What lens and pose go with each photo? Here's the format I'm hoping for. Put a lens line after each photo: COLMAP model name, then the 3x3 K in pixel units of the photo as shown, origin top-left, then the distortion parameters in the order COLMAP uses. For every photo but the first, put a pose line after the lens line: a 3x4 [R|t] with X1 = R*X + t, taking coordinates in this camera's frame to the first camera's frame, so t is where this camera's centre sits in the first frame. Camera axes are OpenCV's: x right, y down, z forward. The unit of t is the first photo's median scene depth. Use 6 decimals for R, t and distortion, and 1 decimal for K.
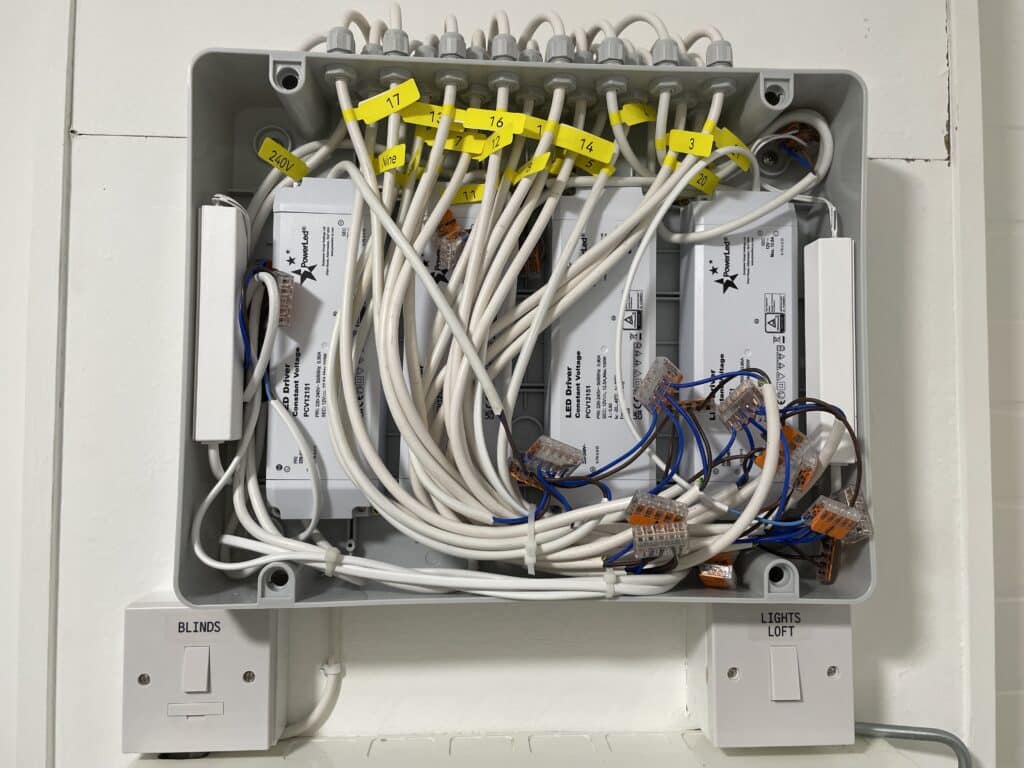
lens RADIAL K [[765.6, 0, 515.3], [0, 765.6, 383.7], [0, 0, 1]] dist [0.022946, -0.024673]
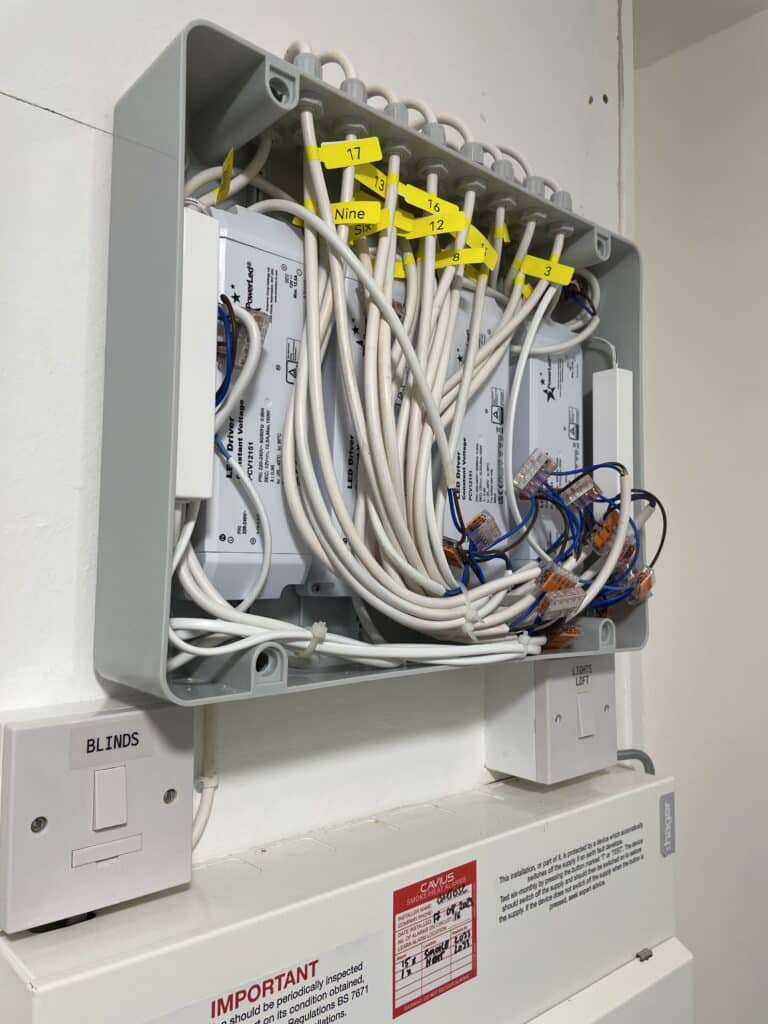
lens RADIAL K [[765.6, 0, 388.6], [0, 765.6, 509.8], [0, 0, 1]] dist [0.022946, -0.024673]
pose [[0.794214, 0.043470, 0.606081, -0.703137], [-0.033397, 0.999053, -0.027892, 0.099631], [-0.606719, 0.001911, 0.794914, 0.228064]]
